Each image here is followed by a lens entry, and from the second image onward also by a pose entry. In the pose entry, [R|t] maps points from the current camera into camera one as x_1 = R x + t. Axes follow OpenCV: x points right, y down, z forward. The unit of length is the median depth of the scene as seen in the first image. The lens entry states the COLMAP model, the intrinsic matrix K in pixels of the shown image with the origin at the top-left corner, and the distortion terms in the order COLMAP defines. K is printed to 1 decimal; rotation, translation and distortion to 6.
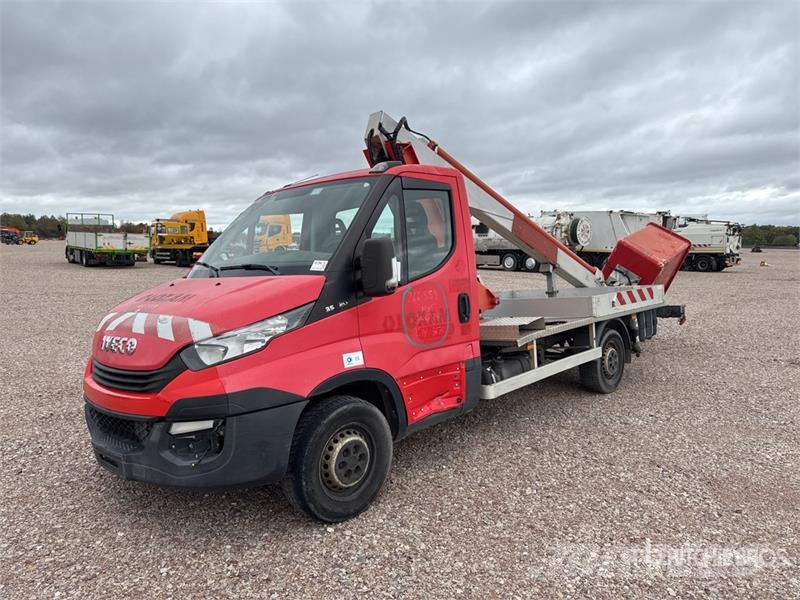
lens RADIAL K [[559.9, 0, 402.5], [0, 559.9, 302.6], [0, 0, 1]] dist [0.062165, -0.081864]
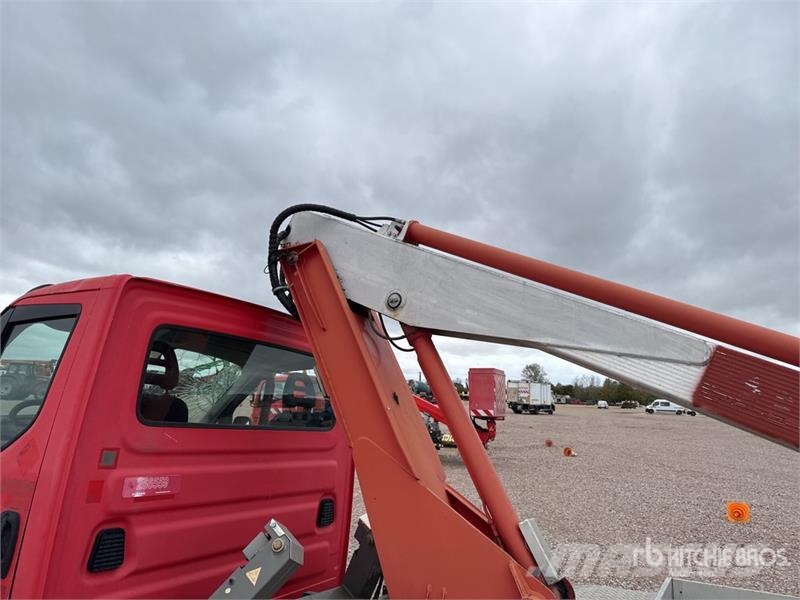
lens RADIAL K [[558.2, 0, 401.5], [0, 558.2, 286.8], [0, 0, 1]] dist [0.065169, -0.084746]
pose [[0.255878, -0.181082, -0.949598, 0.608645], [-0.138776, 0.965244, -0.221460, -0.126176], [0.956696, 0.188448, 0.221855, 1.007407]]
